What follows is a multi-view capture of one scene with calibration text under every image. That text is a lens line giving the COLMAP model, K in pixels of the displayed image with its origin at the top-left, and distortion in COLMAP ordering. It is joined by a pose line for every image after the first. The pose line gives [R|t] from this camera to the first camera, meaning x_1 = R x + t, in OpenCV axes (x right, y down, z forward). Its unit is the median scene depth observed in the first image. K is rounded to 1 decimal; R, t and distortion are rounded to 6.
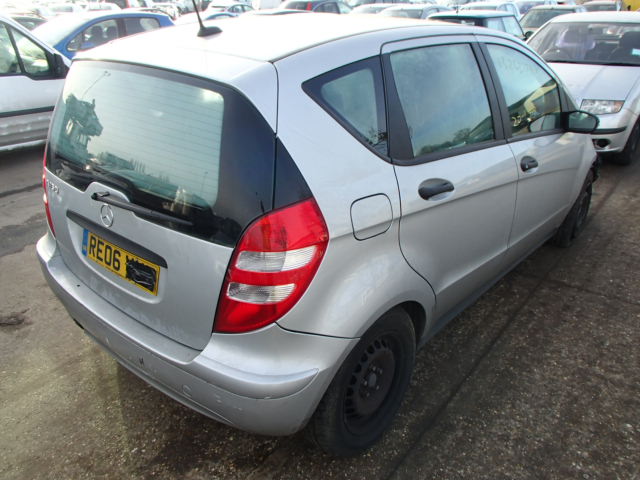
lens RADIAL K [[532.3, 0, 320.4], [0, 532.3, 241.4], [0, 0, 1]] dist [0.001891, 0.000979]
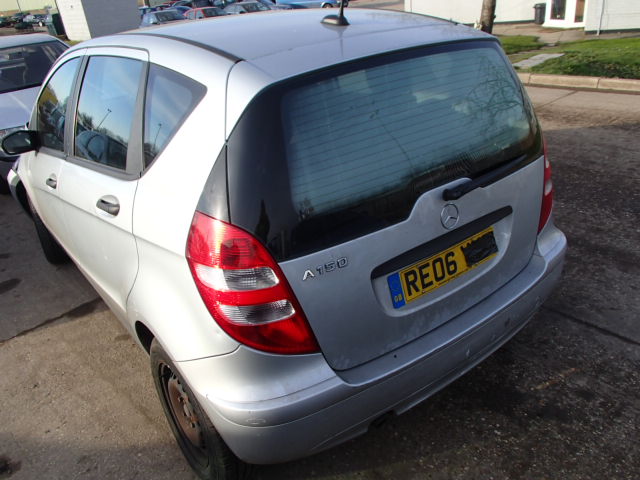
lens RADIAL K [[532.3, 0, 318.1], [0, 532.3, 241.9], [0, 0, 1]] dist [0.001891, 0.000979]
pose [[0.227356, -0.446312, 0.865514, -1.217853], [0.502603, 0.815043, 0.288261, -0.374742], [-0.834086, 0.369472, 0.409622, 0.810811]]
